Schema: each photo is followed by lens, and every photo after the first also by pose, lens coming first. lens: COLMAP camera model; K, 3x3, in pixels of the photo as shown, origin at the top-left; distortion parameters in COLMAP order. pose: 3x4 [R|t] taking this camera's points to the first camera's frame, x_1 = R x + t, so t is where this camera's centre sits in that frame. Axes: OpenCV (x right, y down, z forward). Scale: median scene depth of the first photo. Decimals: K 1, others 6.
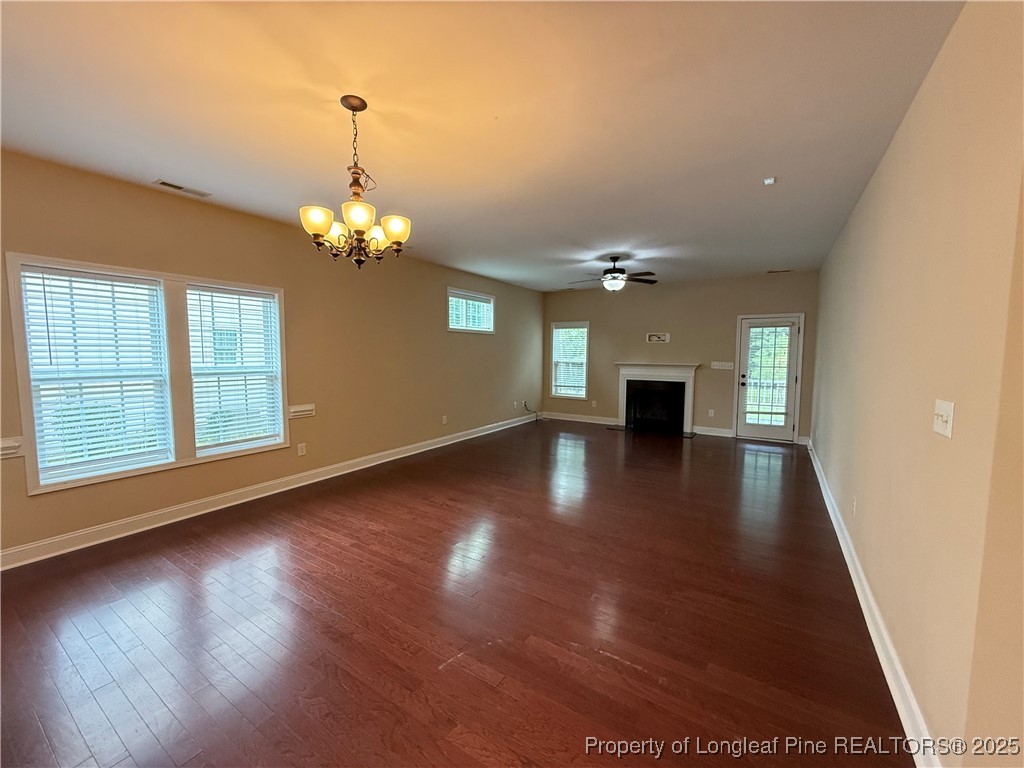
lens RADIAL K [[410.4, 0, 509.1], [0, 410.4, 385.9], [0, 0, 1]] dist [-0.000621, -0.000005]
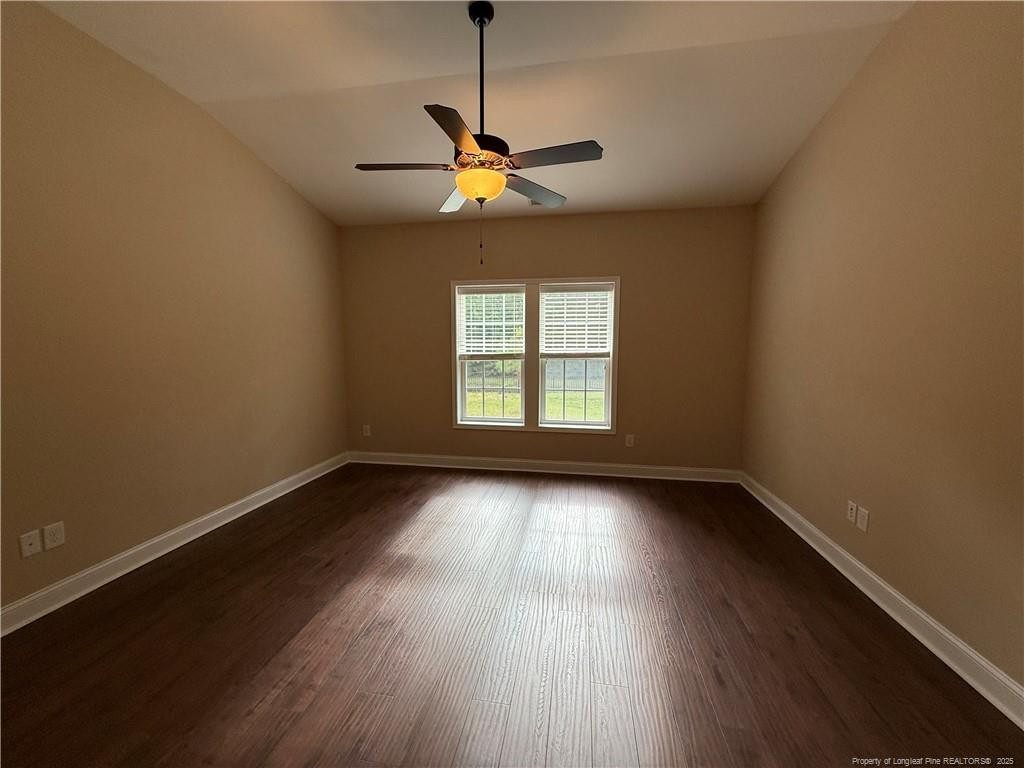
lens RADIAL K [[410.4, 0, 509.1], [0, 410.4, 385.9], [0, 0, 1]] dist [-0.000621, -0.000005]
pose [[0.396384, 0.099966, -0.912626, 0.346031], [-0.078295, 0.994114, 0.074886, -0.035517], [0.914740, 0.041770, 0.401877, 0.428044]]
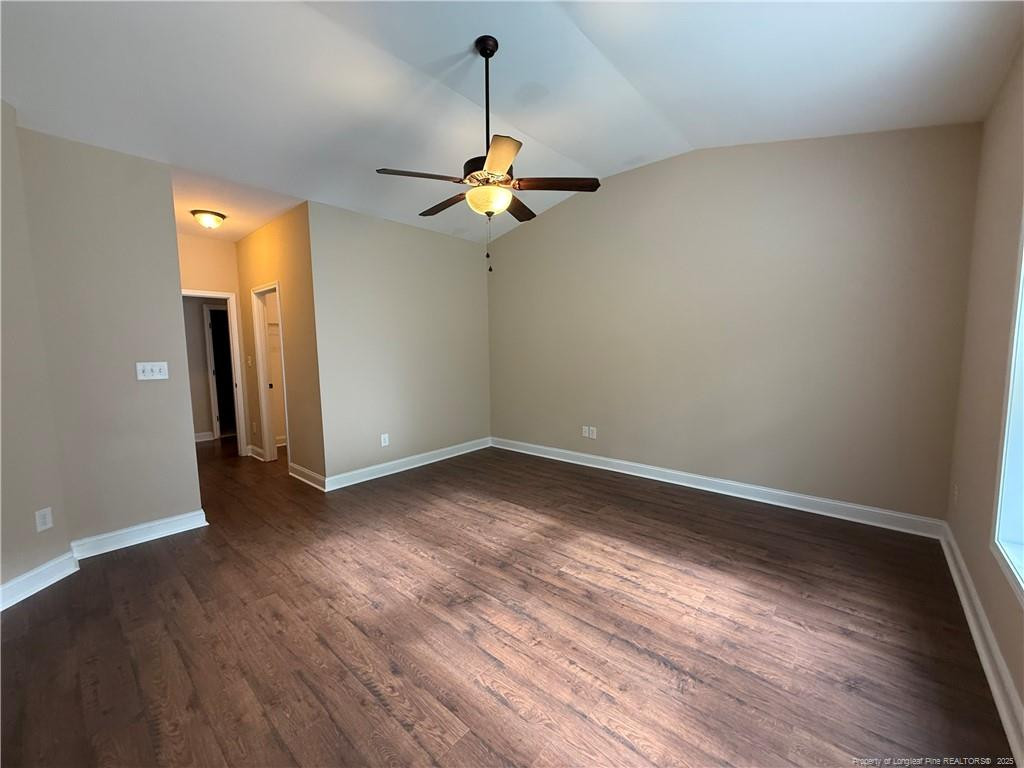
lens RADIAL K [[410.4, 0, 509.1], [0, 410.4, 385.9], [0, 0, 1]] dist [-0.000621, -0.000005]
pose [[-0.987867, 0.013957, 0.154671, -0.336466], [0.040875, 0.984204, 0.172254, -0.092158], [-0.149824, 0.176486, -0.972834, 1.265498]]
